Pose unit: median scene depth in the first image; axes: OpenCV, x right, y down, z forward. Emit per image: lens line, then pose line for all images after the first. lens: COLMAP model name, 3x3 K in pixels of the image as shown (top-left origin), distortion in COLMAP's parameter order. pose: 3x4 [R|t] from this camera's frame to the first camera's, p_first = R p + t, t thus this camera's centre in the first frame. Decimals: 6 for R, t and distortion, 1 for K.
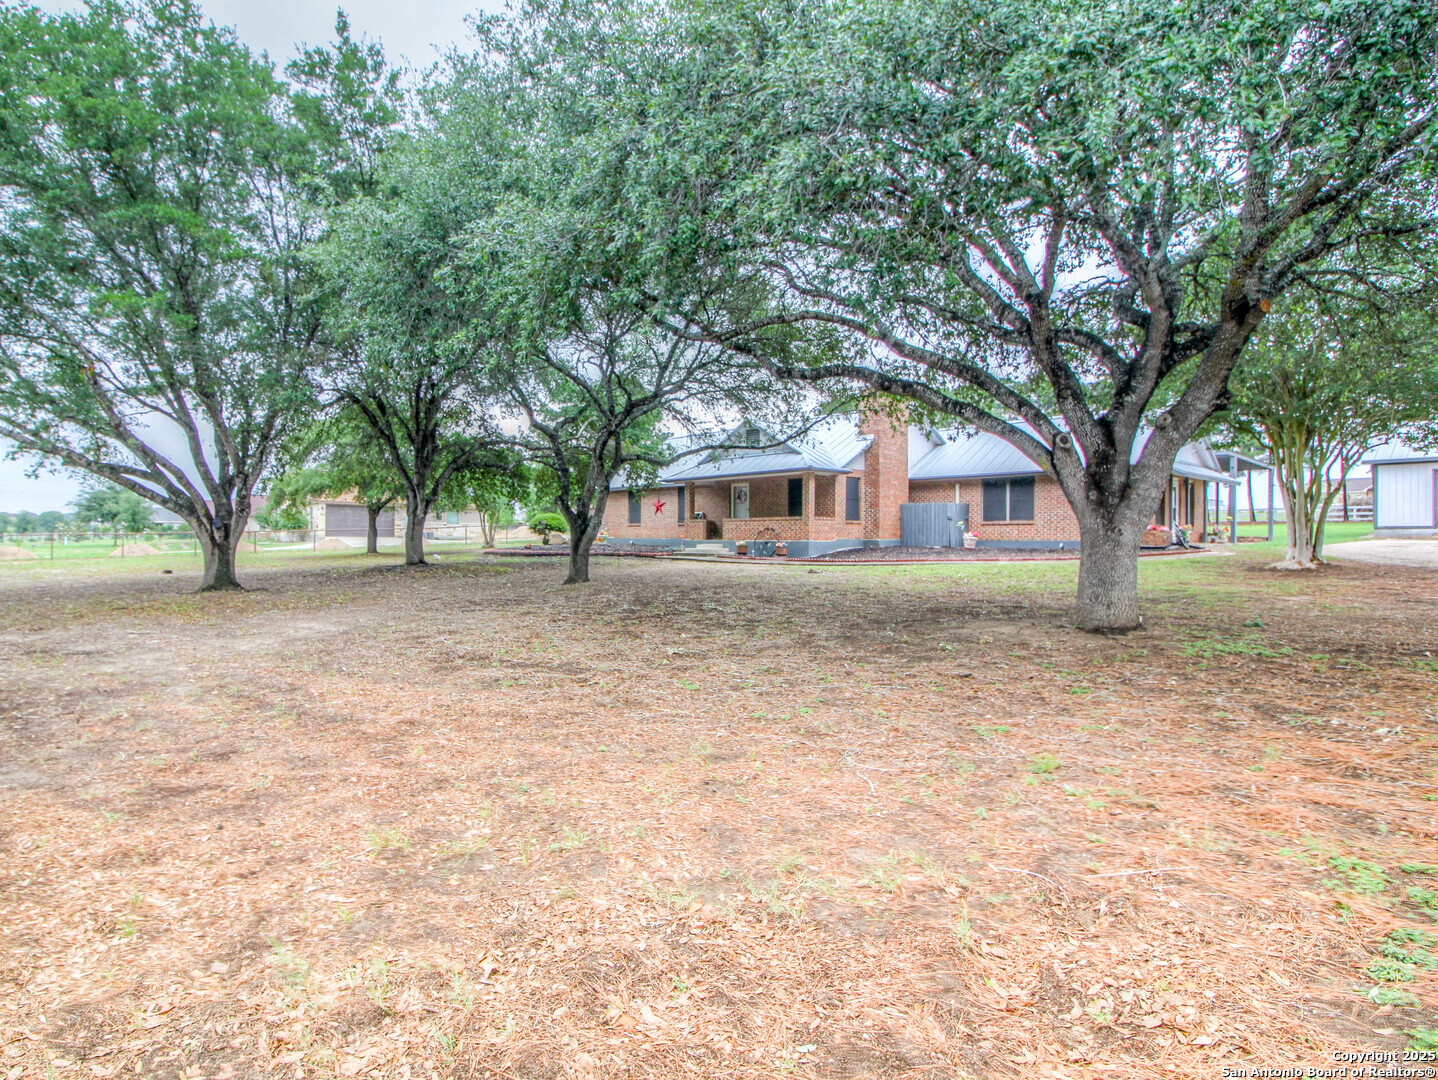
lens RADIAL K [[861.5, 0, 608.4], [0, 861.5, 541.1], [0, 0, 1]] dist [0.000988, -0.000223]
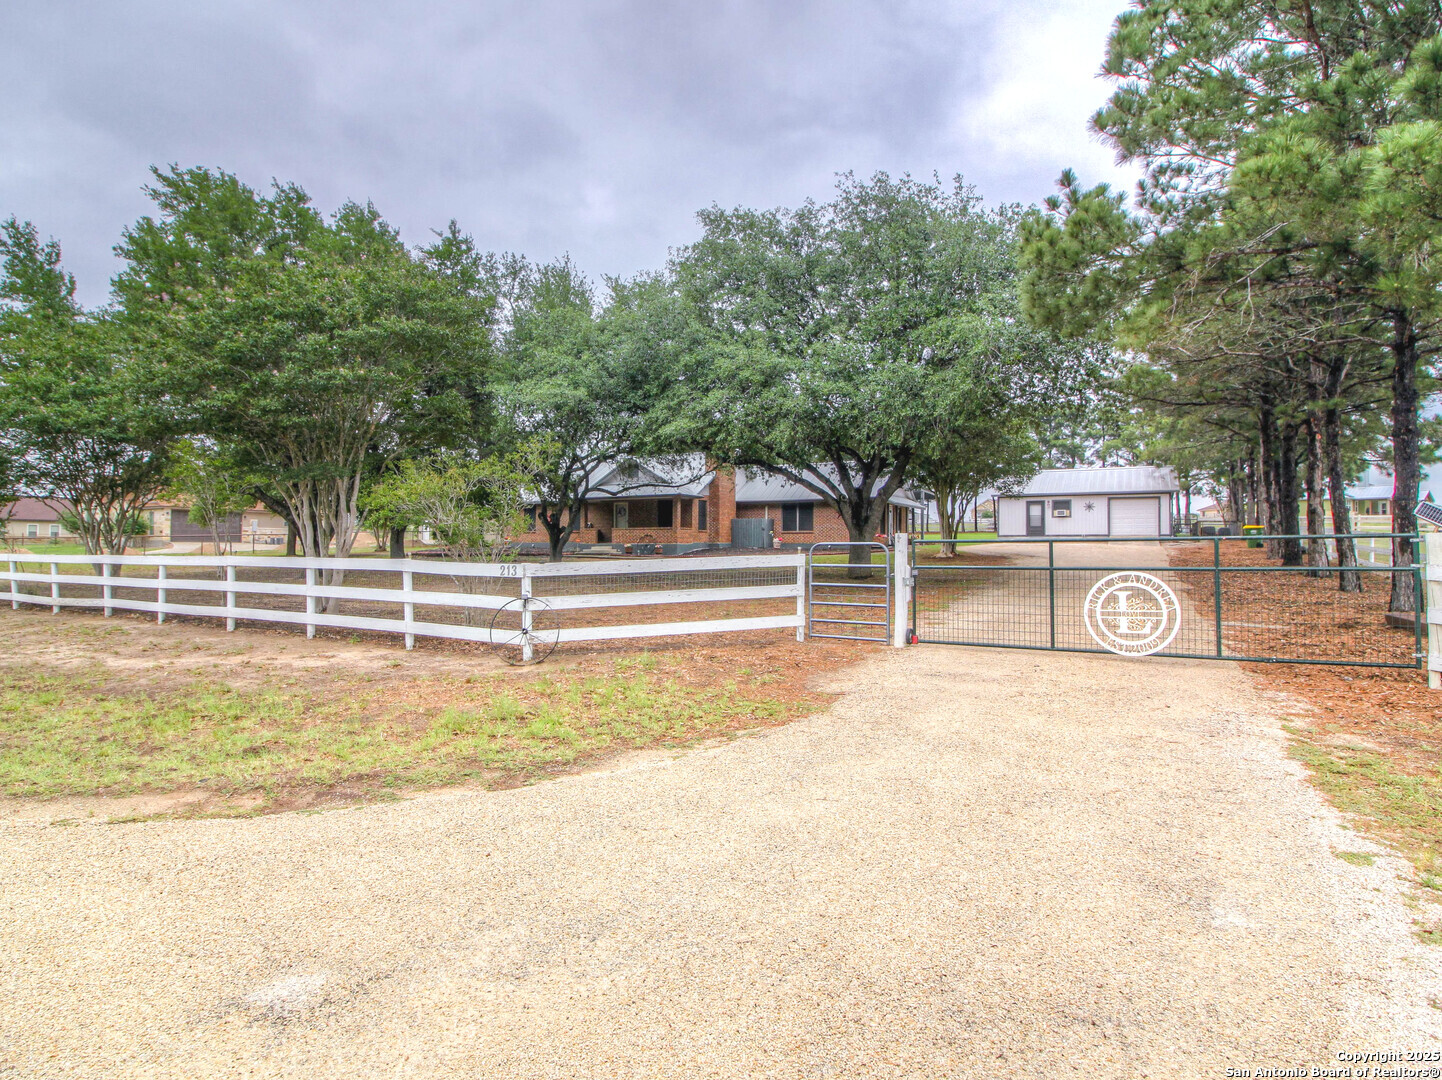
lens RADIAL K [[834.7, 0, 697.7], [0, 834.7, 529.7], [0, 0, 1]] dist [0.002346, -0.018427]
pose [[0.940487, 0.005727, 0.339780, -0.208627], [0.001715, 0.999765, -0.021598, 0.006482], [-0.339824, 0.020896, 0.940257, -0.338441]]
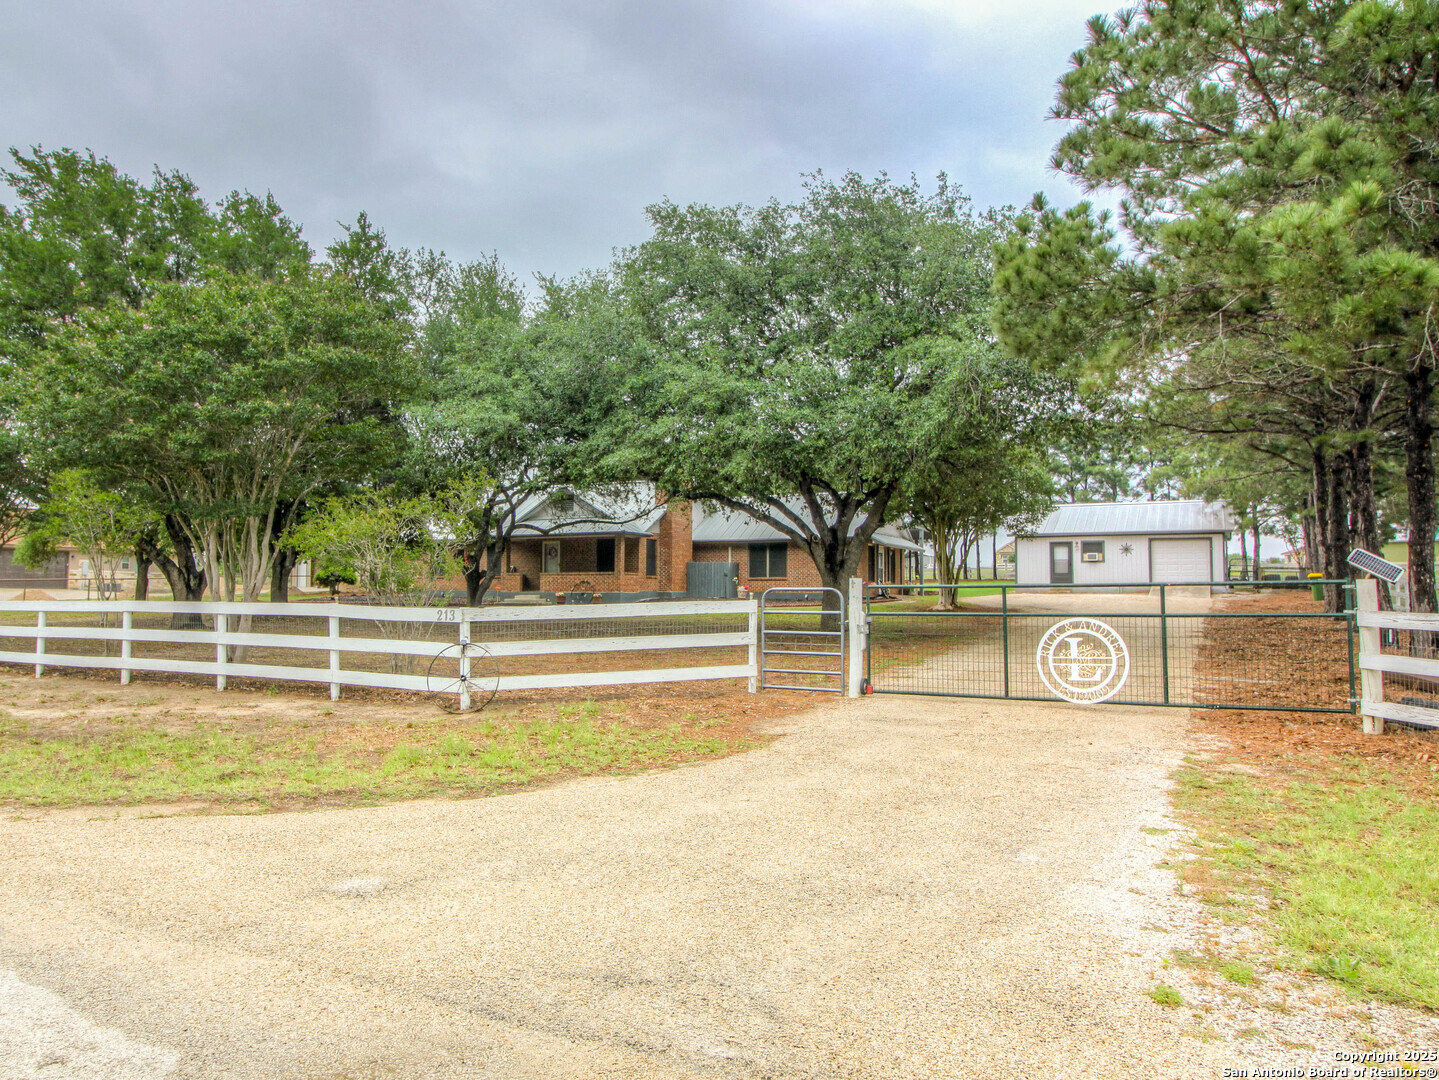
lens RADIAL K [[1077.8, 0, 656.8], [0, 1077.8, 536.5], [0, 0, 1]] dist [0.000189, 0.001463]
pose [[0.937086, 0.022988, 0.348341, -0.234907], [-0.002921, 0.998311, -0.058023, 0.009040], [-0.349087, 0.053355, 0.935570, -0.414180]]
